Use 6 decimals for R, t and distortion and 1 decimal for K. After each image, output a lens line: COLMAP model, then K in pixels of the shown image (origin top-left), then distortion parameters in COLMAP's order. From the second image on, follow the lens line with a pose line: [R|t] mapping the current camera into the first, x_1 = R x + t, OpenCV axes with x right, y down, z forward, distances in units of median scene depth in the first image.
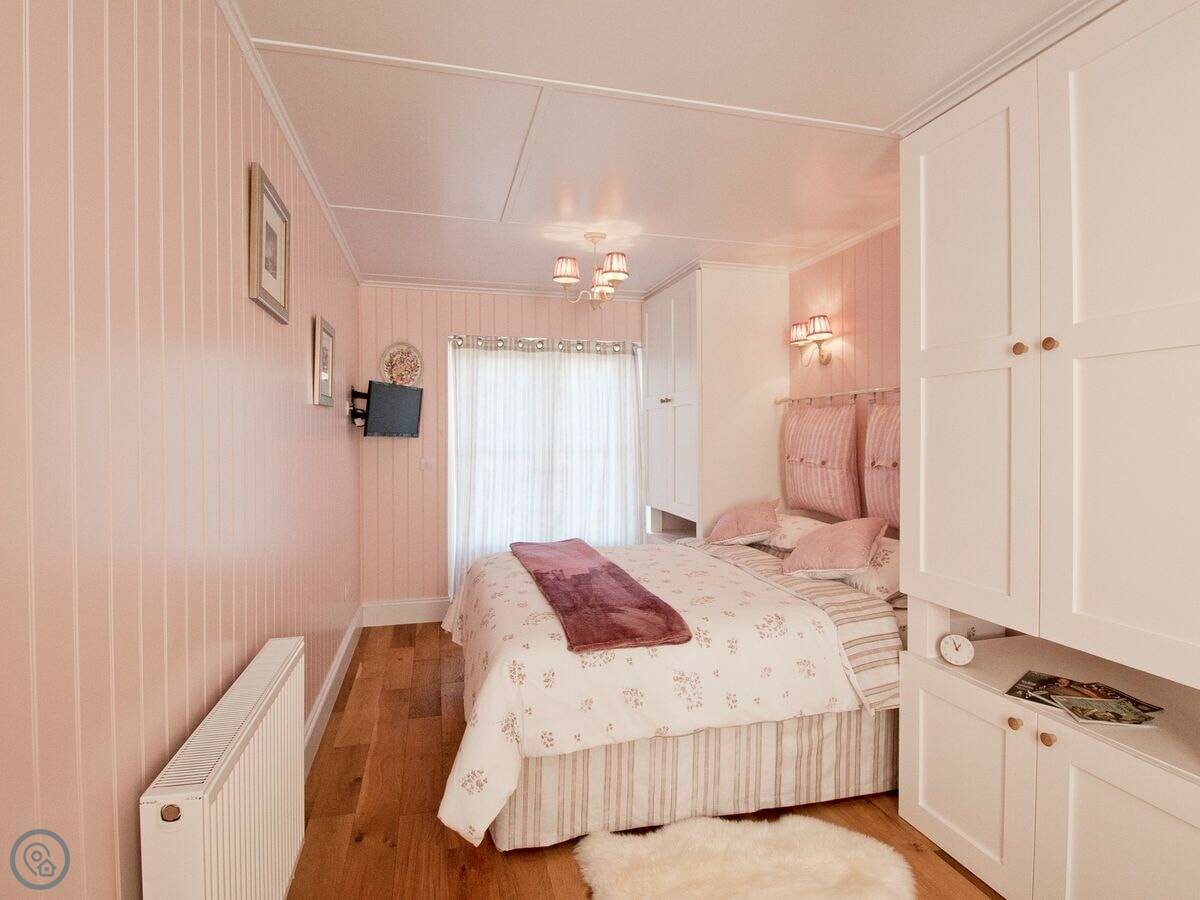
lens RADIAL K [[568.7, 0, 596.0], [0, 568.7, 437.9], [0, 0, 1]] dist [0.002982, -0.015959]
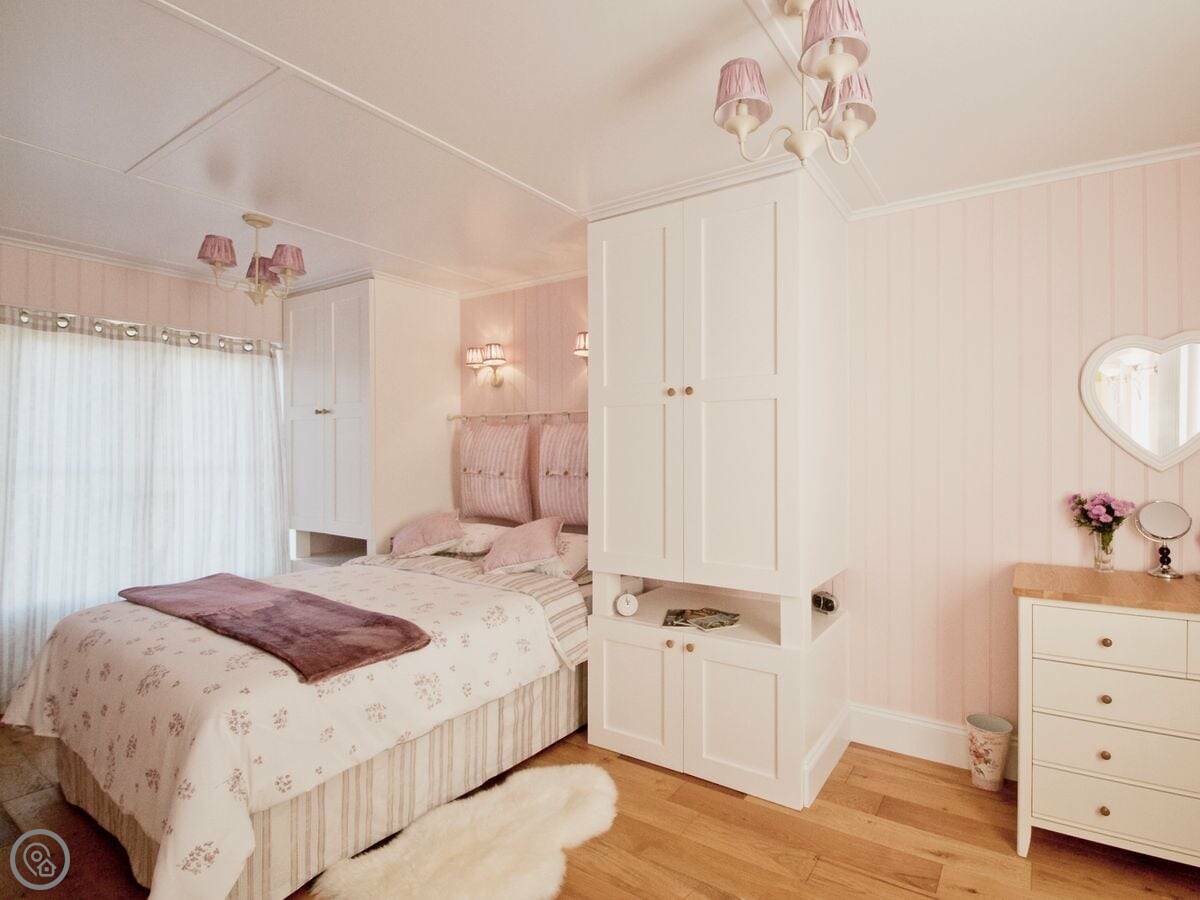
lens RADIAL K [[619.8, 0, 600.0], [0, 619.8, 450.0], [0, 0, 1]] dist [0.000085, -0.032149]
pose [[0.744592, 0.000425, 0.667519, -0.356890], [0.002026, 0.999994, -0.002896, -0.000153], [-0.667516, 0.003509, 0.744587, -0.069541]]
